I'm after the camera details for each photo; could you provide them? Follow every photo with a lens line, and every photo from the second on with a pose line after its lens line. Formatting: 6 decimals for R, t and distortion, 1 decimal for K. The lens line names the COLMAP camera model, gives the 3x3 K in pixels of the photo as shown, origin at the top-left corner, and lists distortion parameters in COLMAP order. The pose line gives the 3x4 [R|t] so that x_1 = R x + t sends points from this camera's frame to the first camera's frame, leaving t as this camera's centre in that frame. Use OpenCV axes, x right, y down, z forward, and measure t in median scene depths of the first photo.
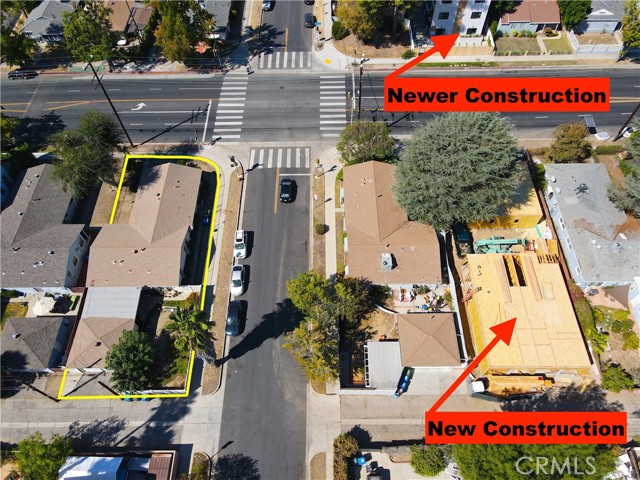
lens RADIAL K [[469.7, 0, 322.5], [0, 469.7, 243.5], [0, 0, 1]] dist [-0.003251, 0.031379]
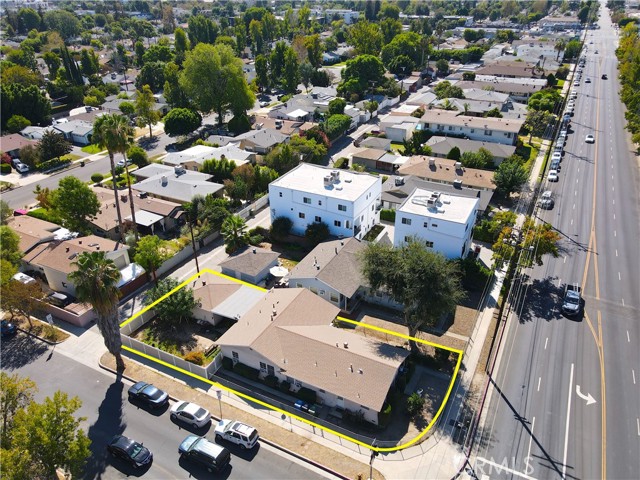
lens RADIAL K [[469.7, 0, 322.5], [0, 469.7, 243.5], [0, 0, 1]] dist [-0.003251, 0.031379]
pose [[-0.461080, 0.447994, -0.765967, 0.154424], [-0.741192, 0.280171, 0.610032, -0.548836], [0.487893, 0.849002, 0.202868, 0.663346]]
